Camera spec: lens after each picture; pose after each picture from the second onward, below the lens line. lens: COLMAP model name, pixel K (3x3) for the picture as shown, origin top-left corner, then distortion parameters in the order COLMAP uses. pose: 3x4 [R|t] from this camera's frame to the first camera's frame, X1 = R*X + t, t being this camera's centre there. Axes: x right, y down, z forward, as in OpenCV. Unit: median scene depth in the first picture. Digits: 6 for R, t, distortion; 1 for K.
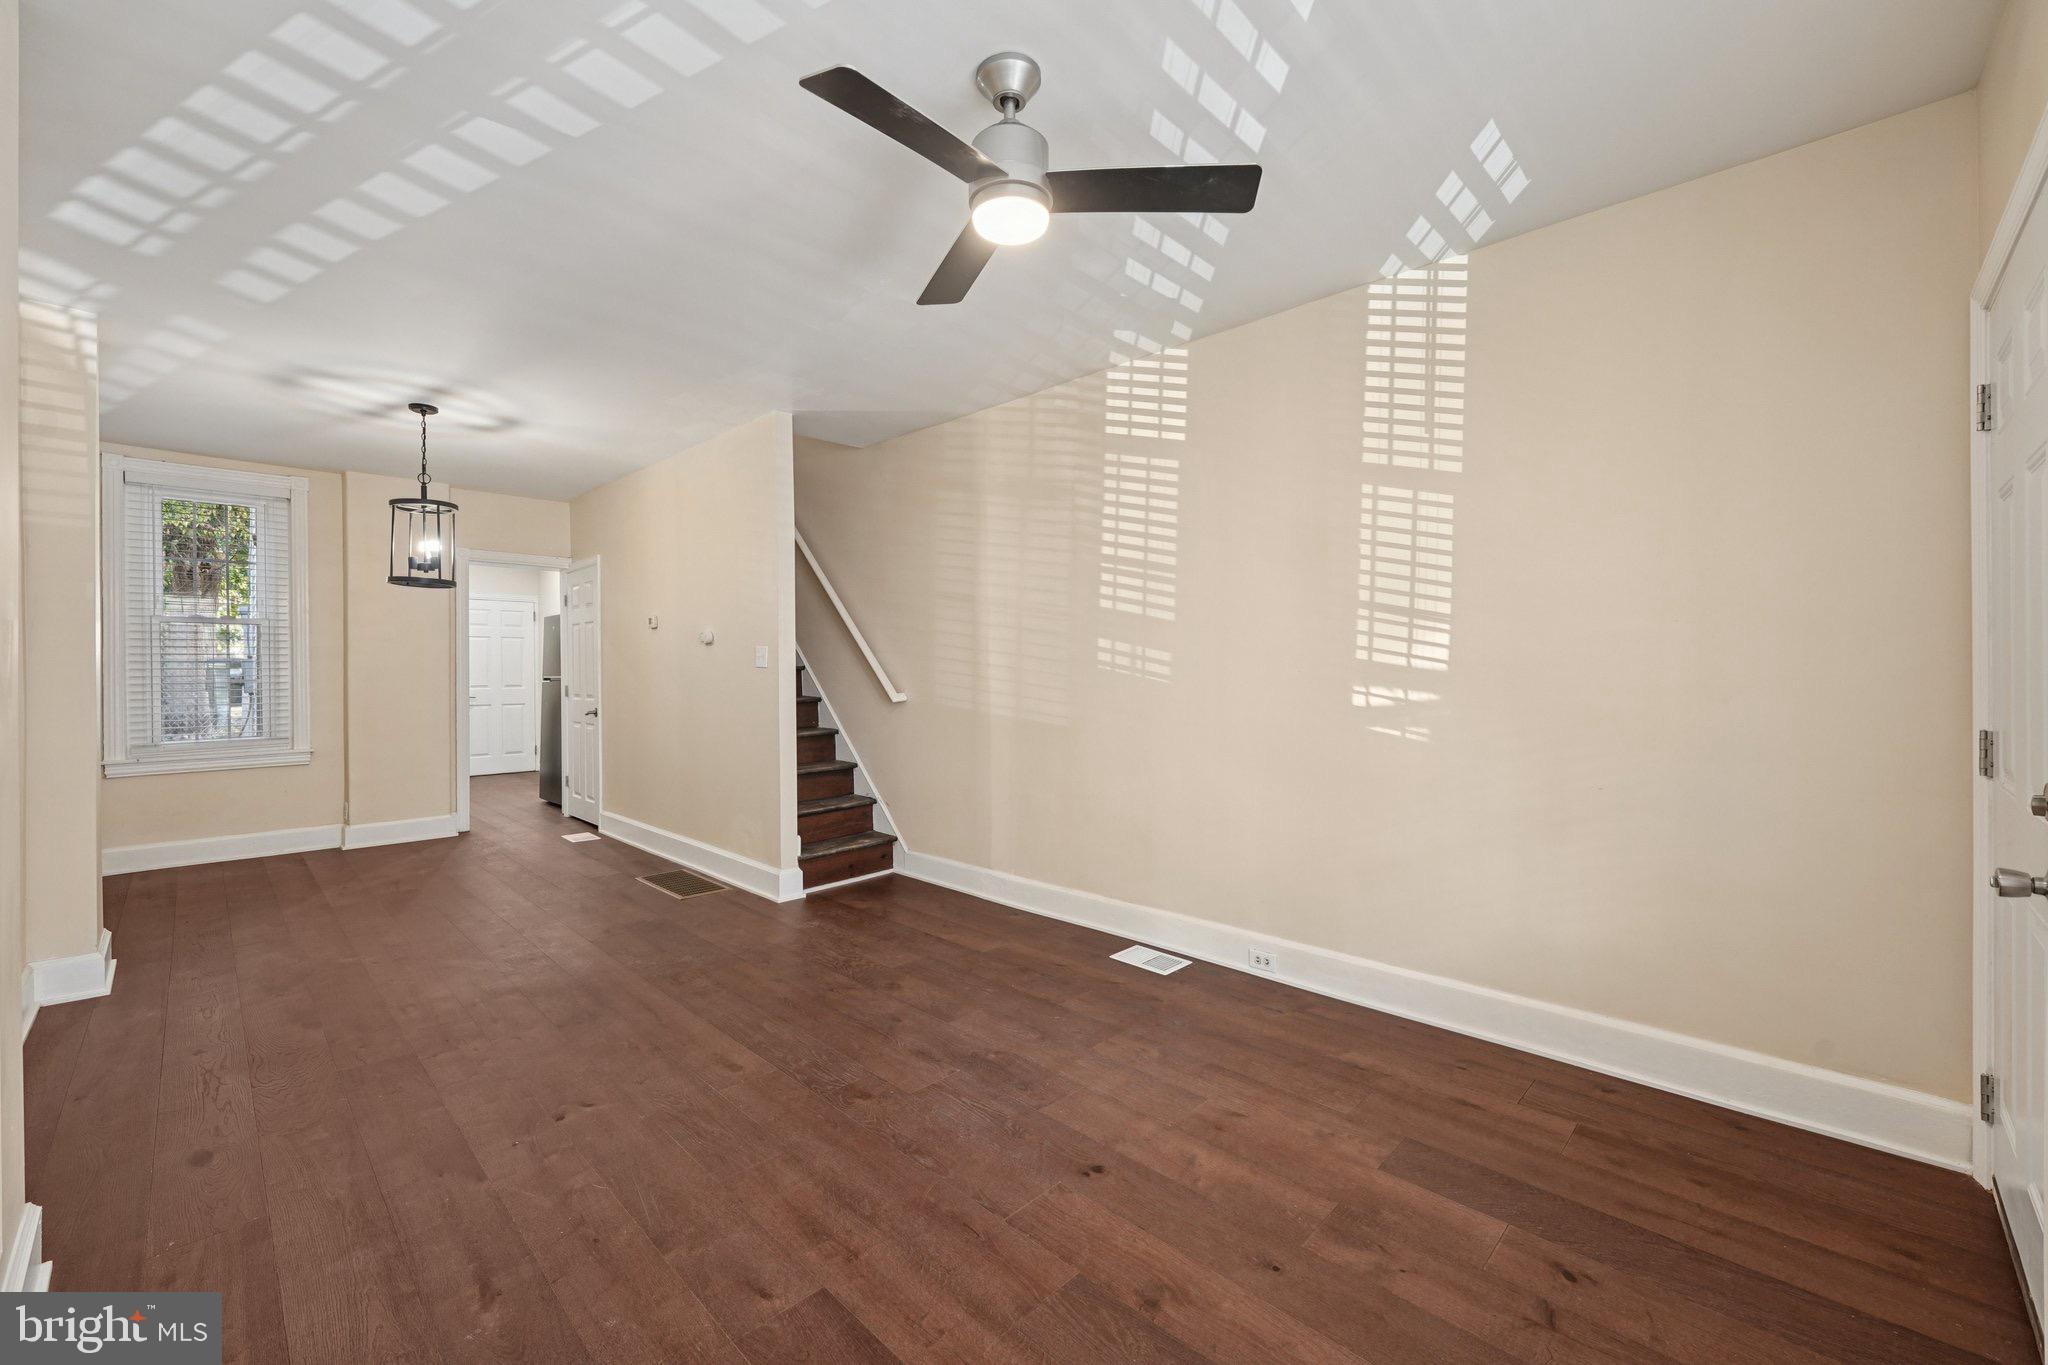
lens RADIAL K [[826.0, 0, 1018.2], [0, 826.0, 674.5], [0, 0, 1]] dist [-0.000939, 0.000147]
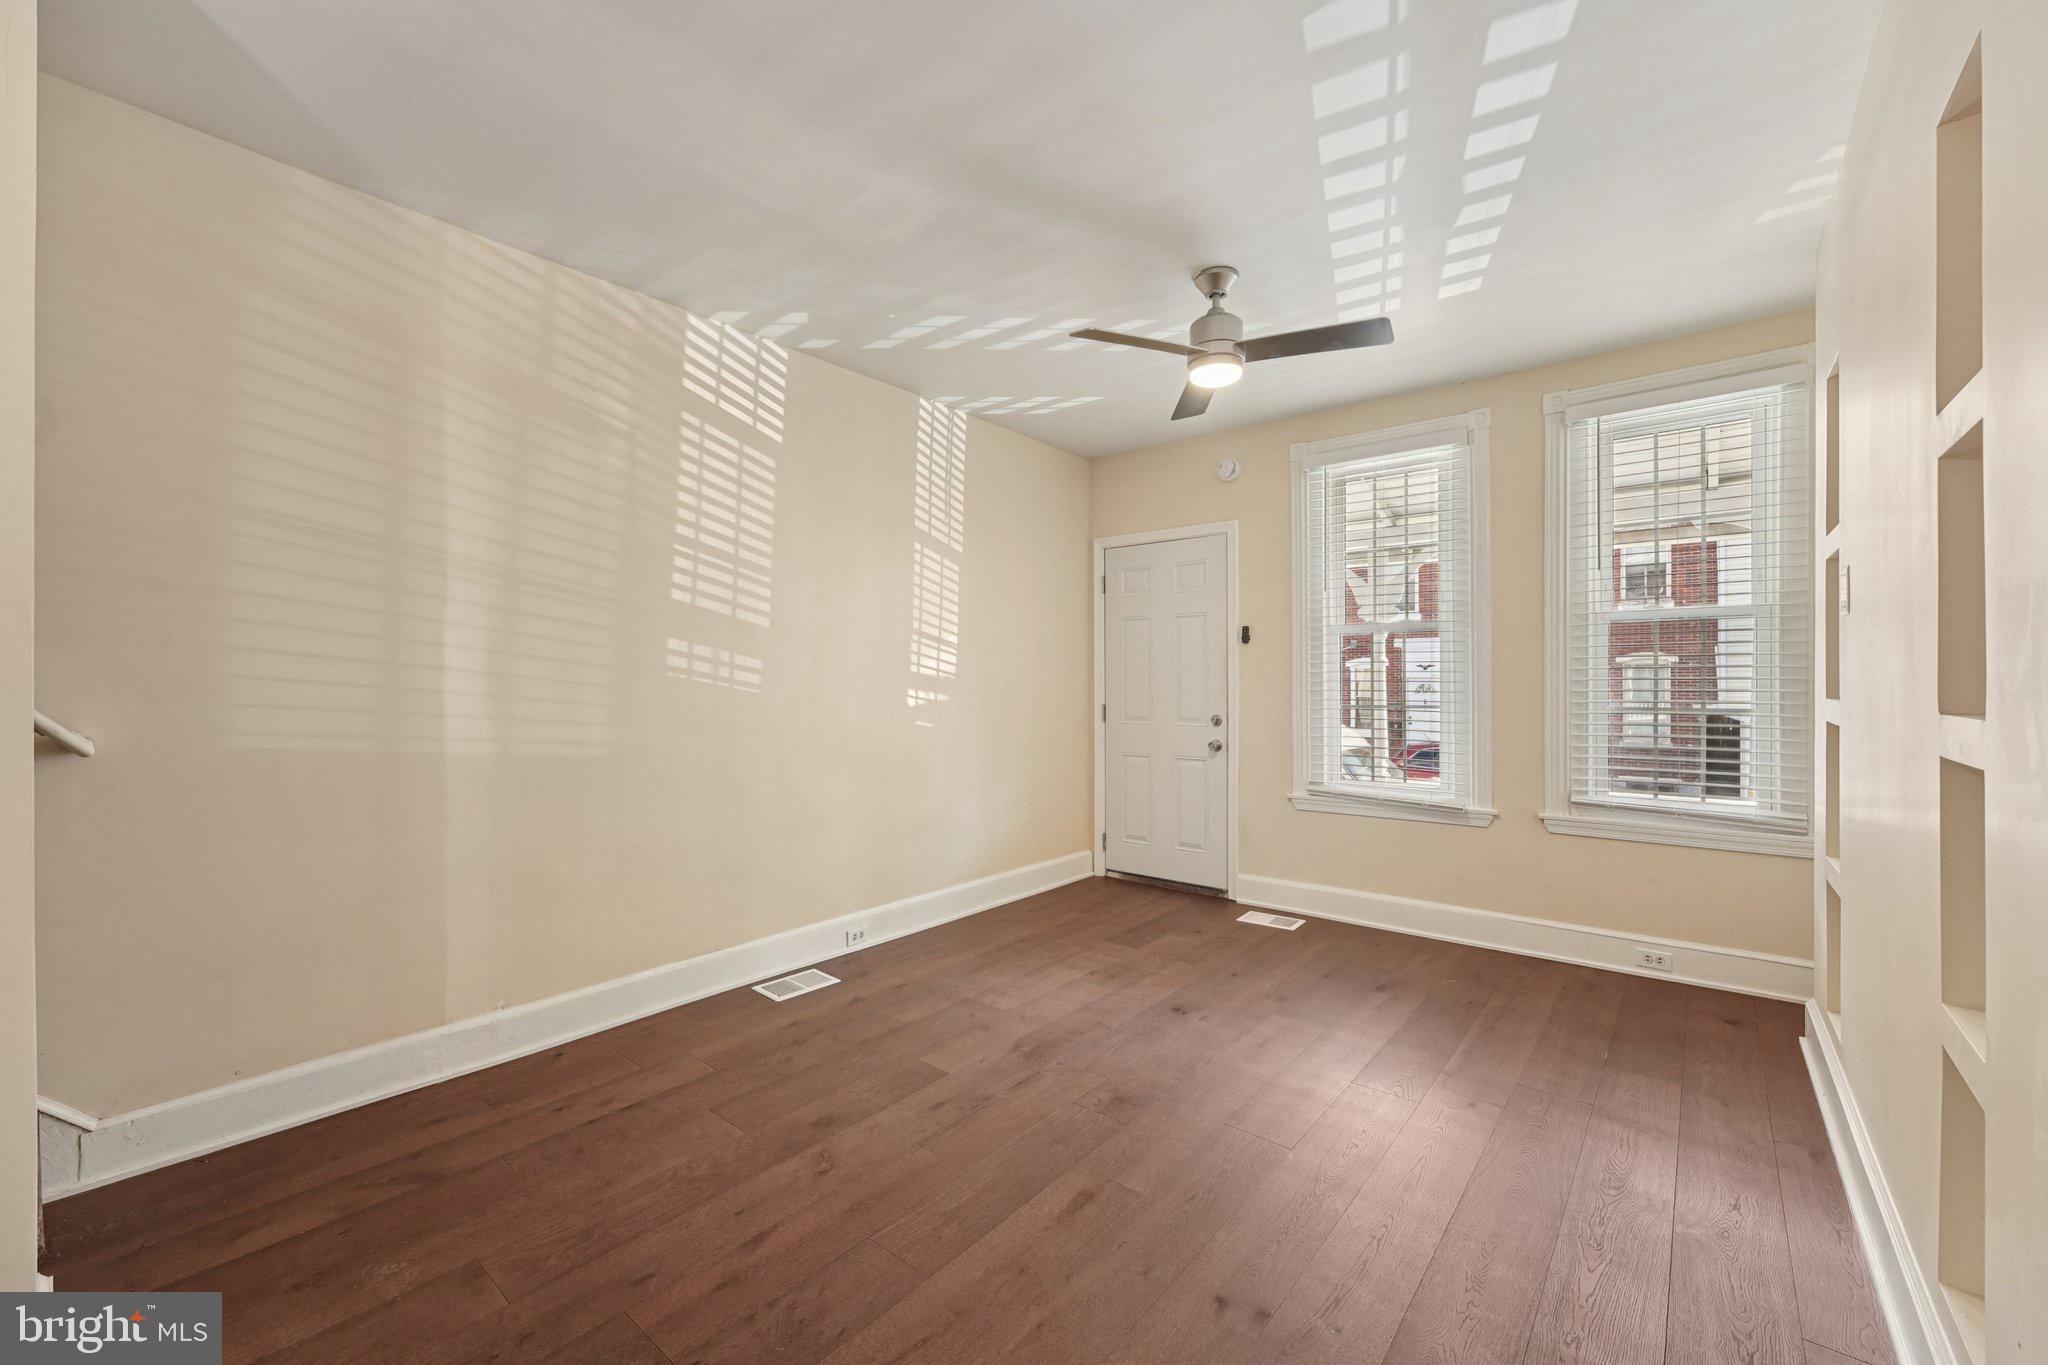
lens RADIAL K [[812.9, 0, 1024.0], [0, 812.9, 682.5], [0, 0, 1]] dist [-0.000765, -0.000005]
pose [[-0.085337, 0.007537, 0.996324, -0.847803], [0.006276, 0.999956, -0.007027, 0.007689], [-0.996332, 0.005653, -0.085380, 0.873494]]
